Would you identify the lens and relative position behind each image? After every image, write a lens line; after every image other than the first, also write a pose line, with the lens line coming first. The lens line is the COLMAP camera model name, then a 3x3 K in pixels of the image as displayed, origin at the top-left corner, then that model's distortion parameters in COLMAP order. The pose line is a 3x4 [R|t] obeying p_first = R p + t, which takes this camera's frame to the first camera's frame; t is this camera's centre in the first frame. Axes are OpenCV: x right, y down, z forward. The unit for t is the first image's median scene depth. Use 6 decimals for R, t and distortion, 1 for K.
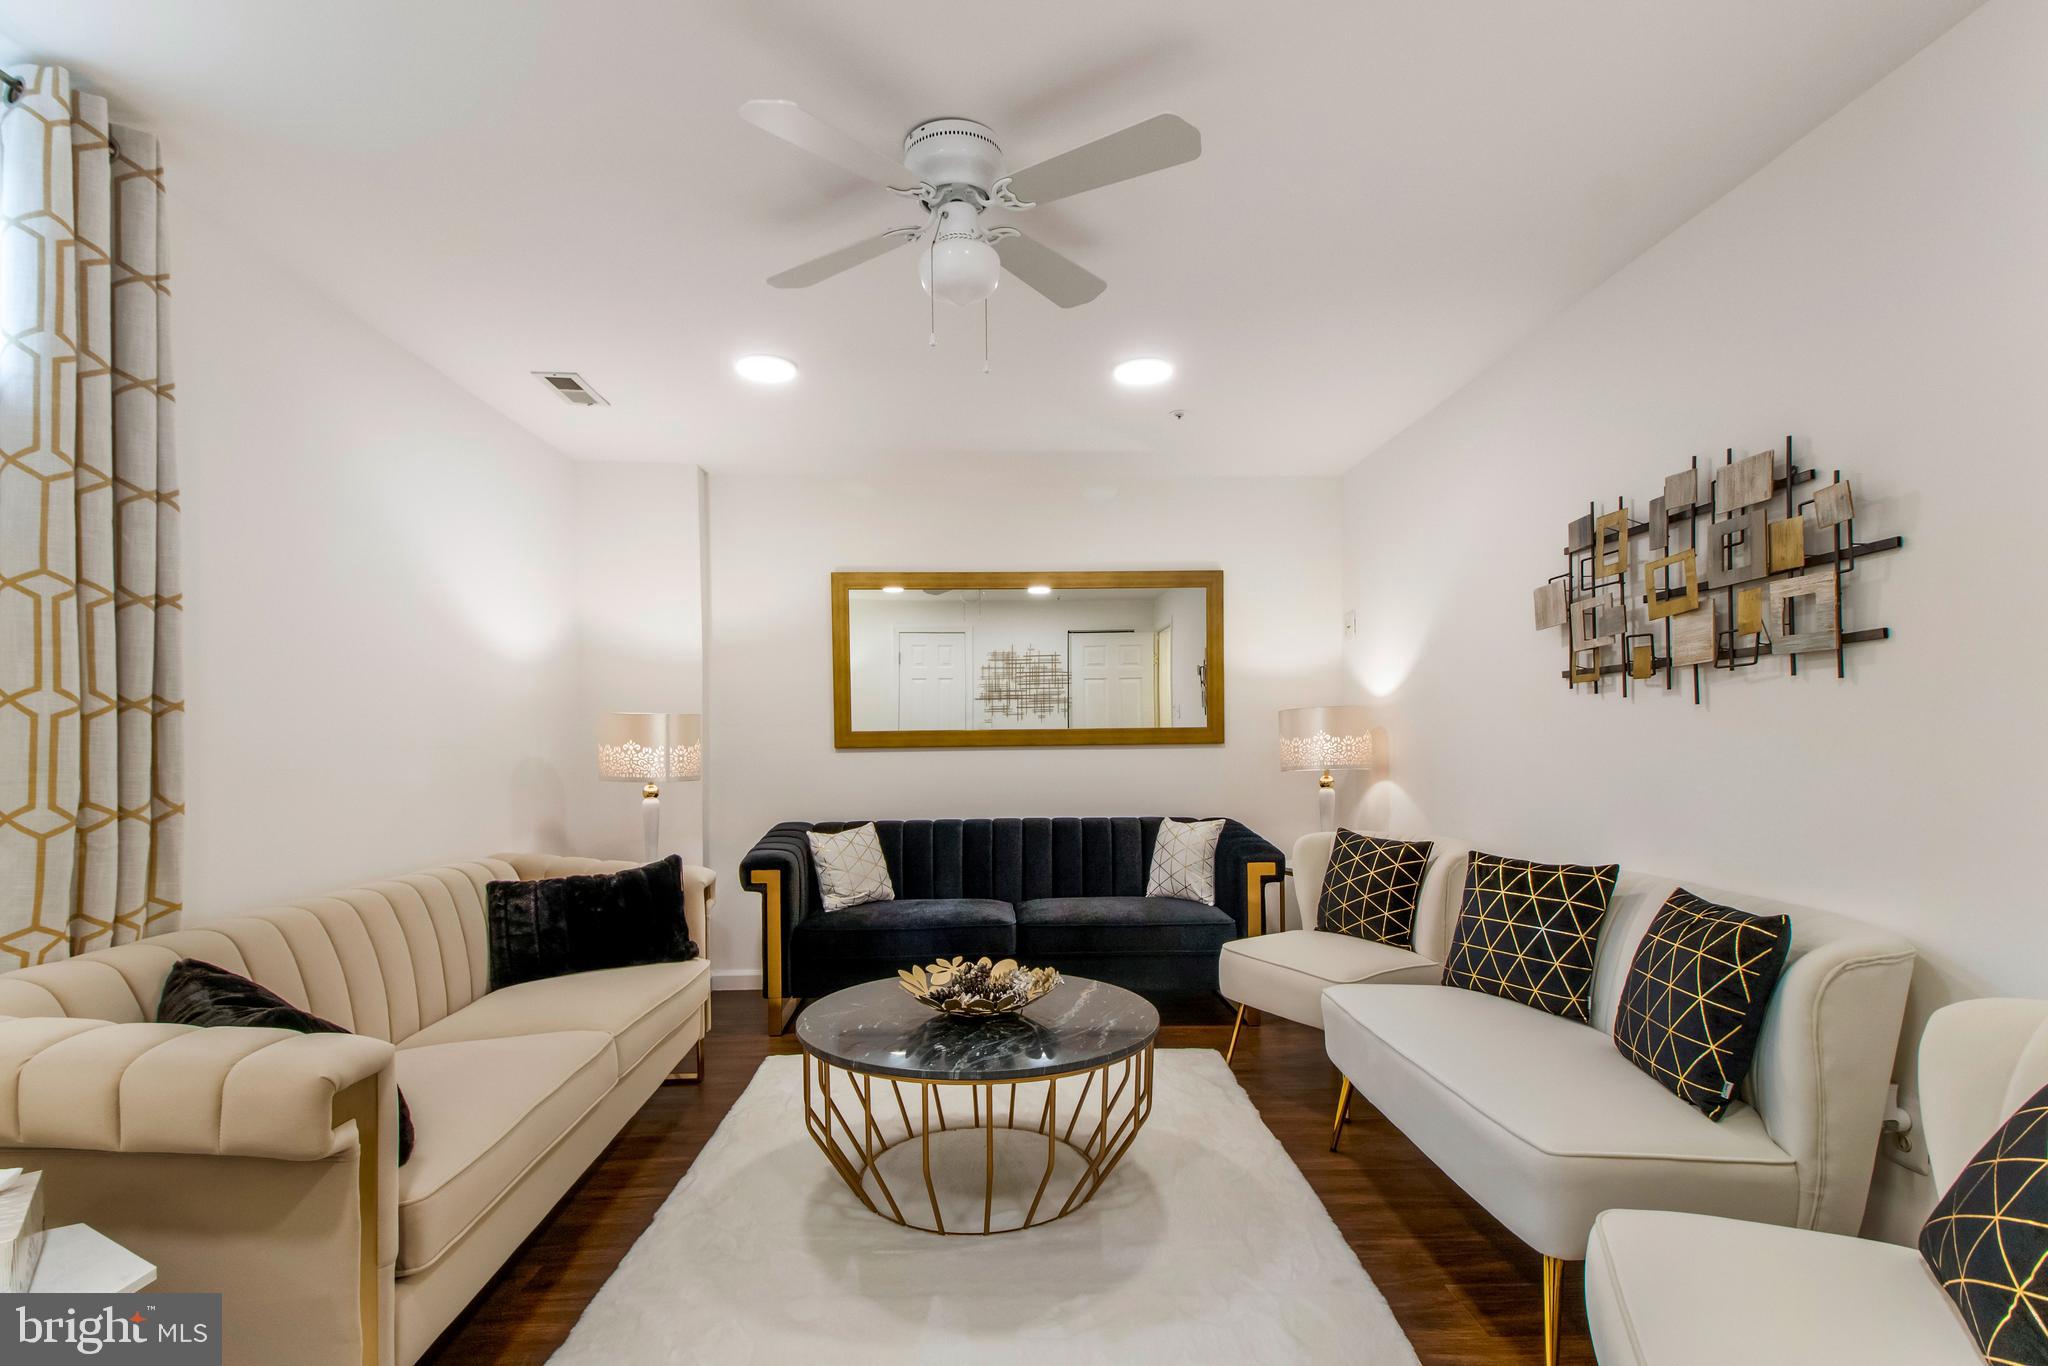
lens RADIAL K [[991.7, 0, 1013.5], [0, 991.7, 761.2], [0, 0, 1]] dist [0.035480, -0.004751]
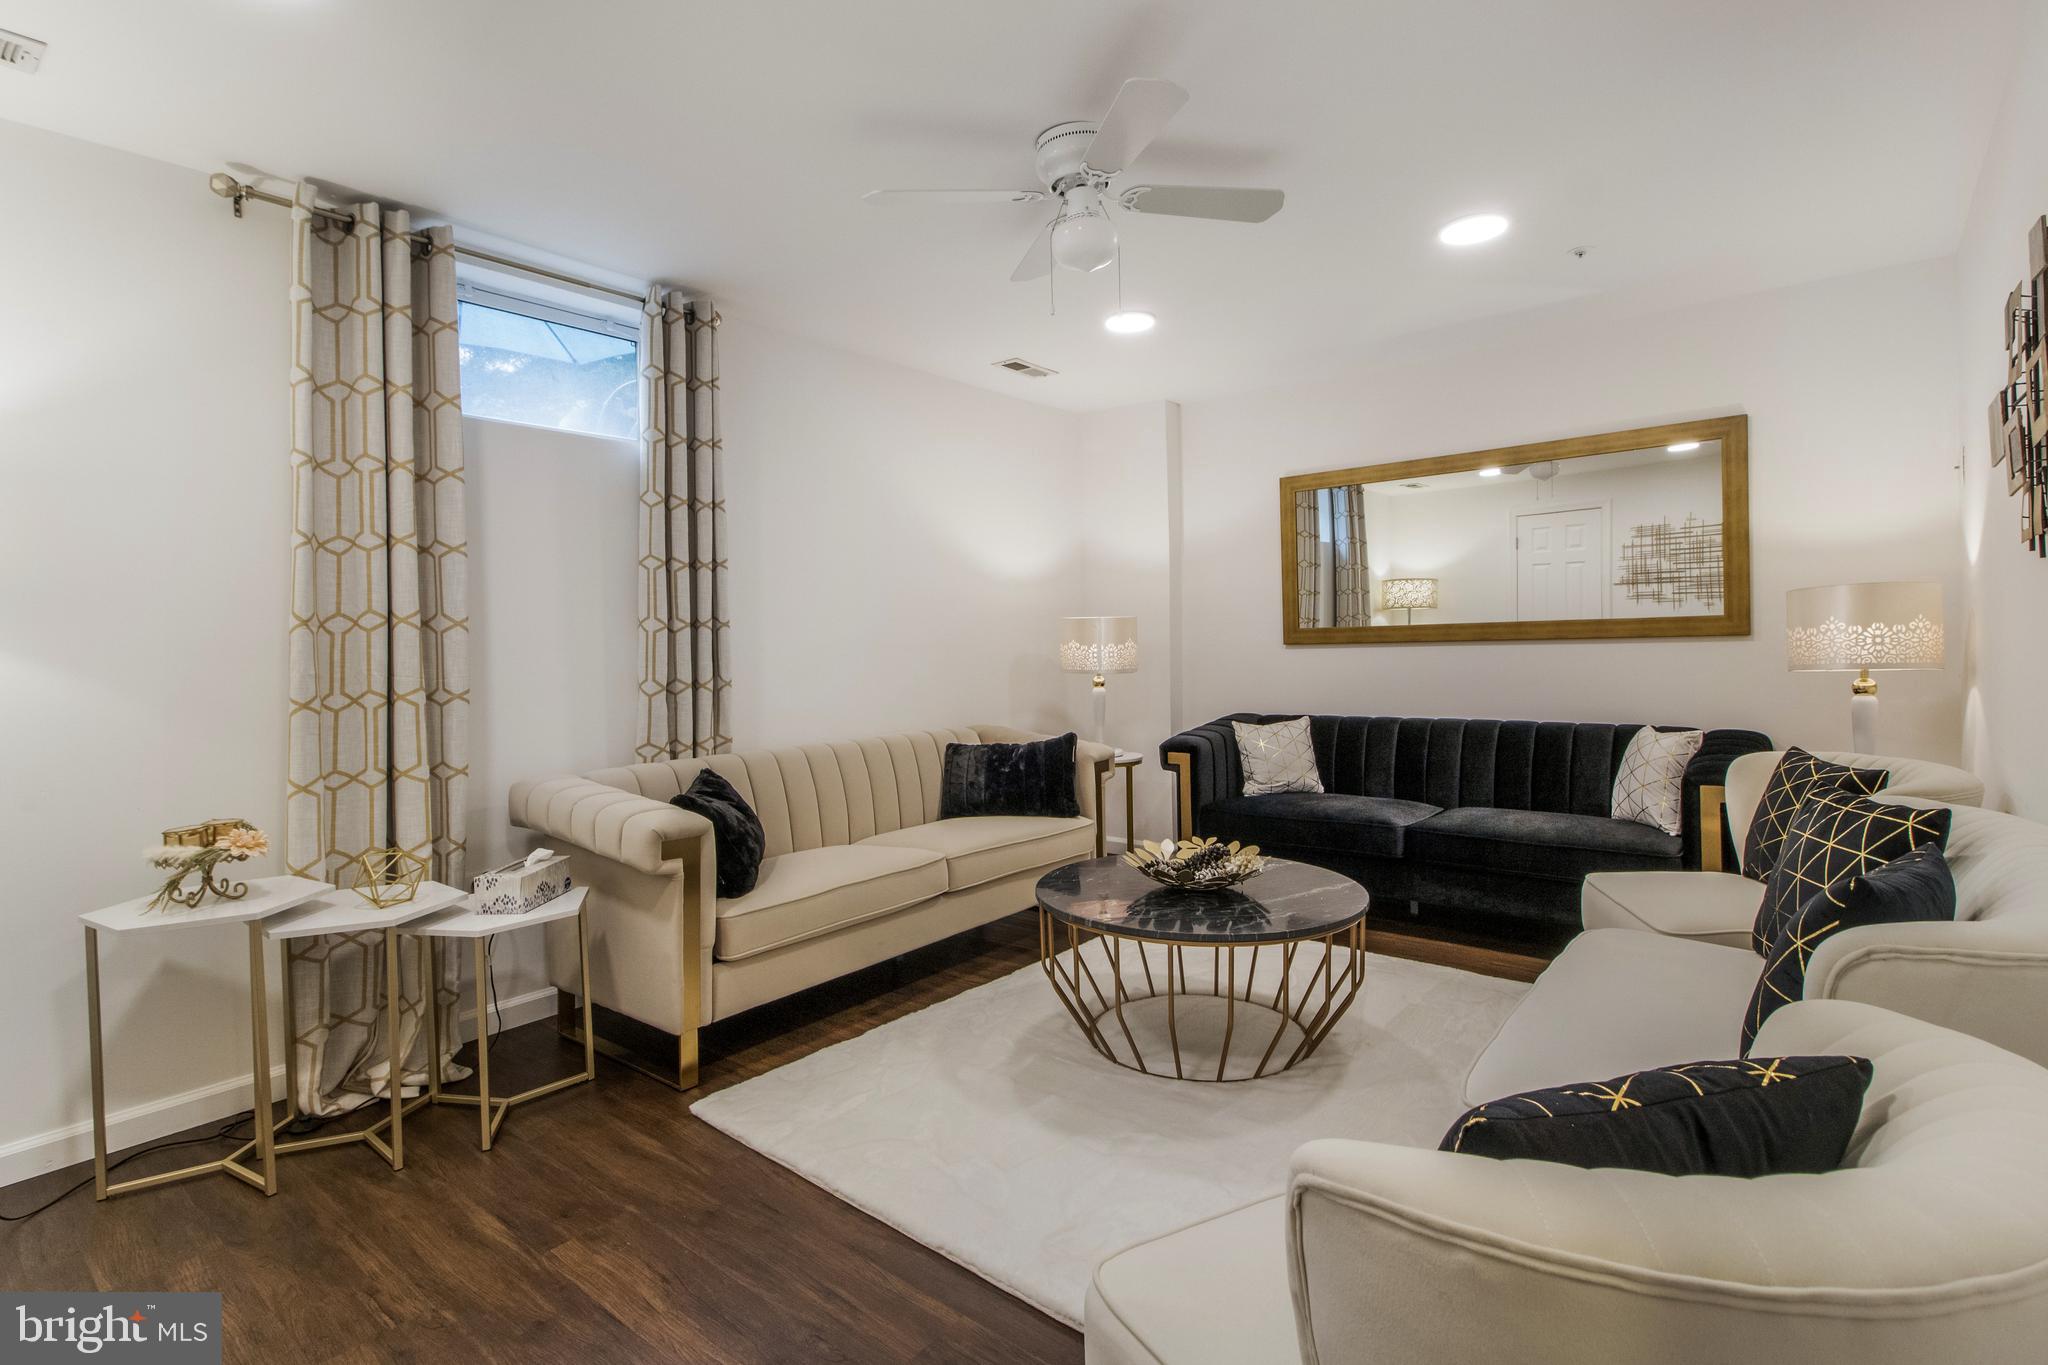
lens RADIAL K [[991.7, 0, 1025.8], [0, 991.7, 665.6], [0, 0, 1]] dist [0.035480, -0.004751]
pose [[0.746843, 0.008420, -0.664947, 0.438883], [-0.001914, 0.999943, 0.010513, -0.001708], [0.664997, -0.006578, 0.746817, 0.044344]]
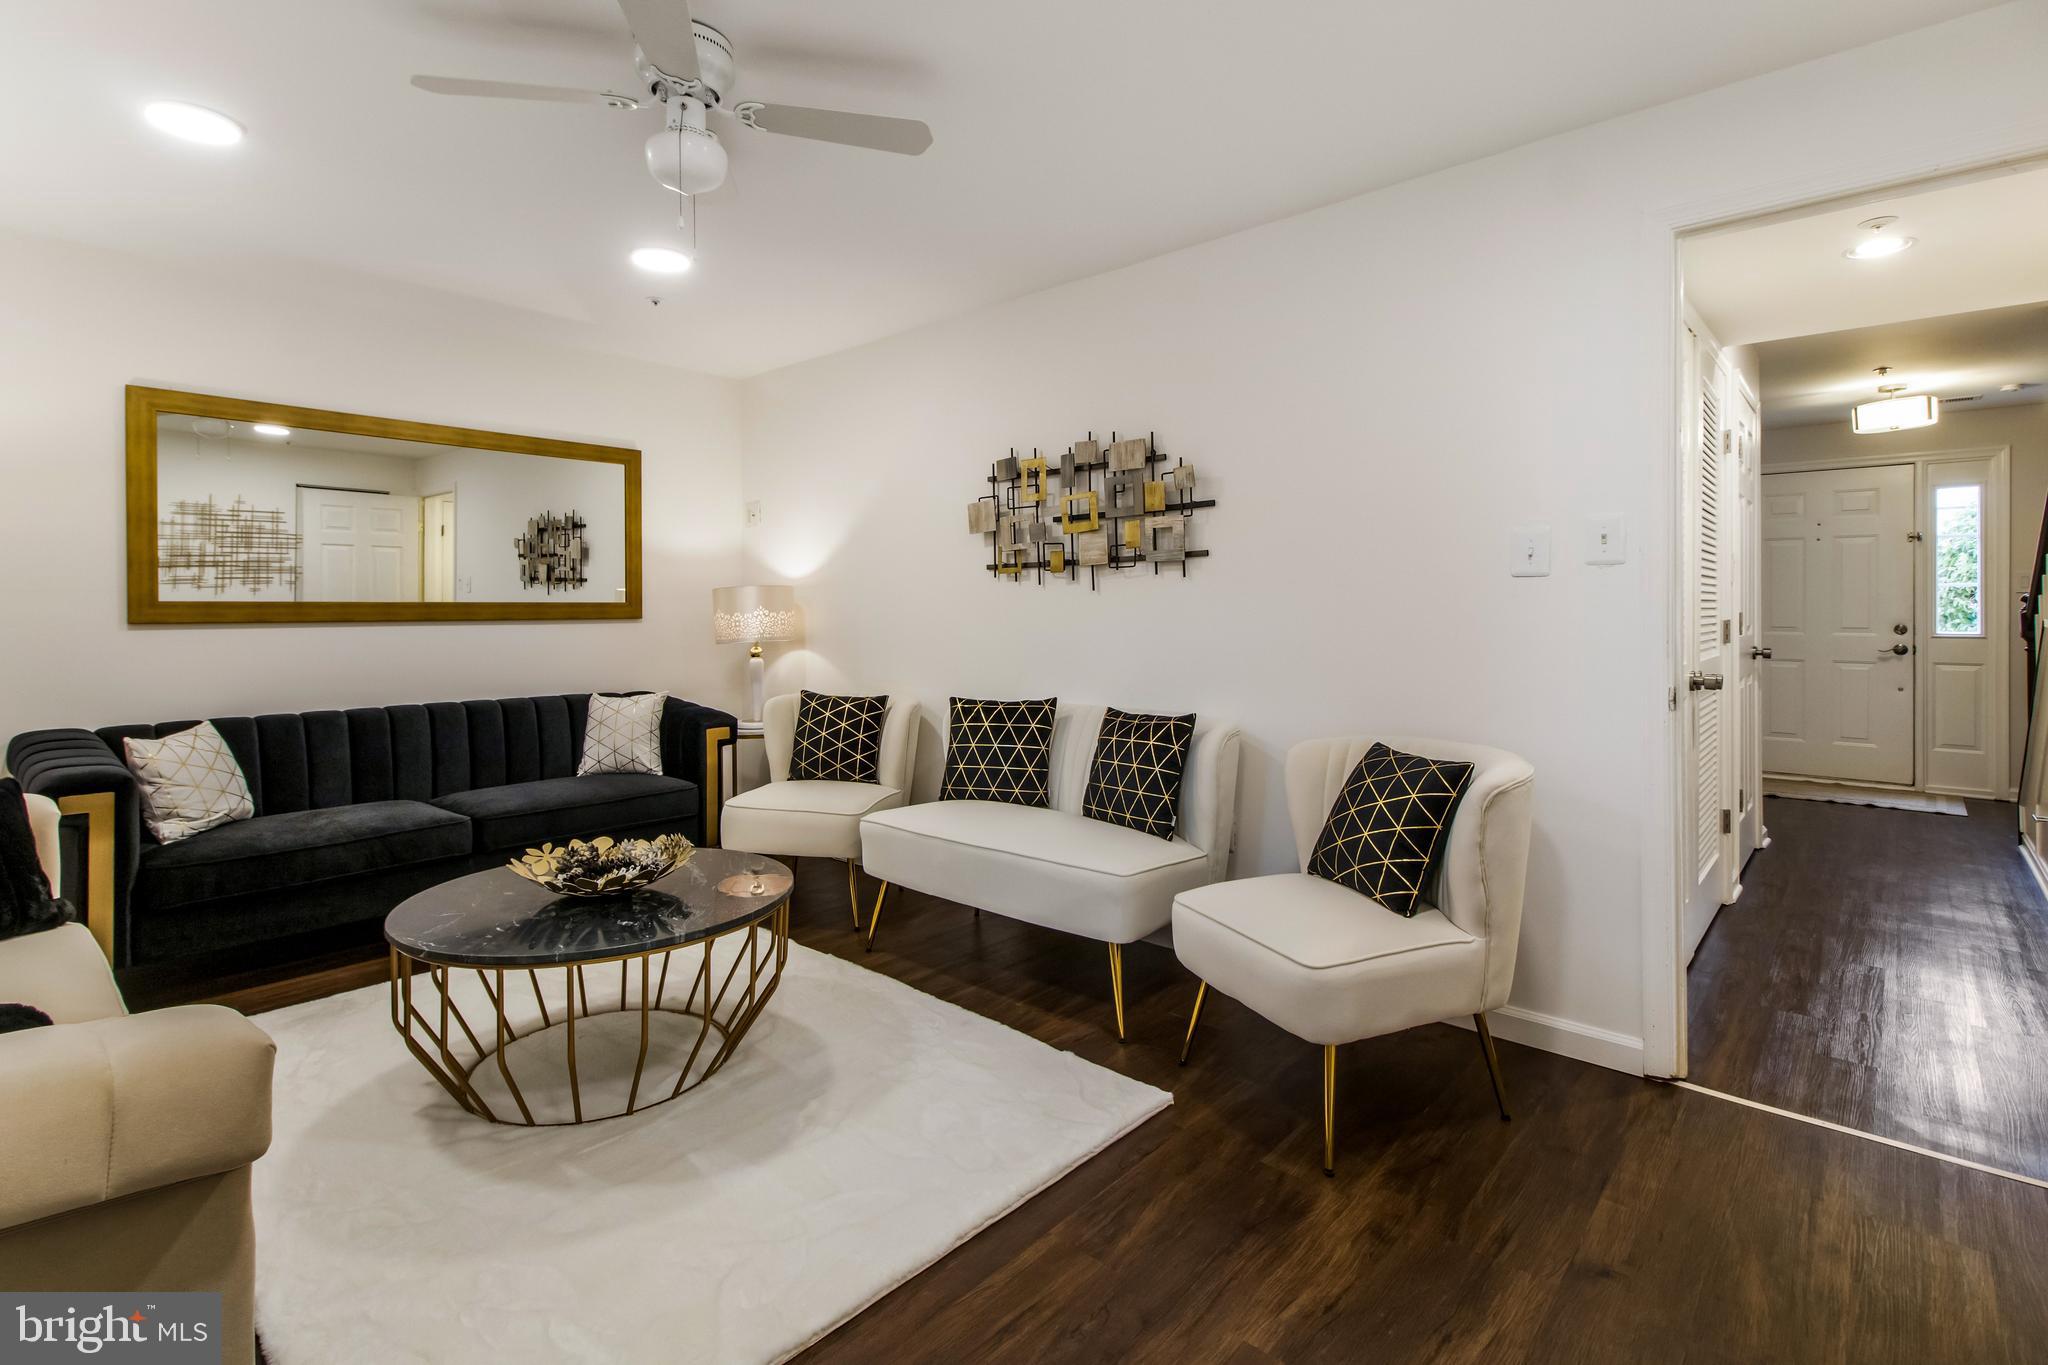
lens RADIAL K [[974.1, 0, 1013.6], [0, 974.1, 621.5], [0, 0, 1]] dist [0.010530, -0.000325]
pose [[0.686736, -0.000382, 0.726907, -0.358238], [0.015699, 0.999774, -0.014307, 0.007947], [-0.726738, 0.021237, 0.686587, 0.042391]]
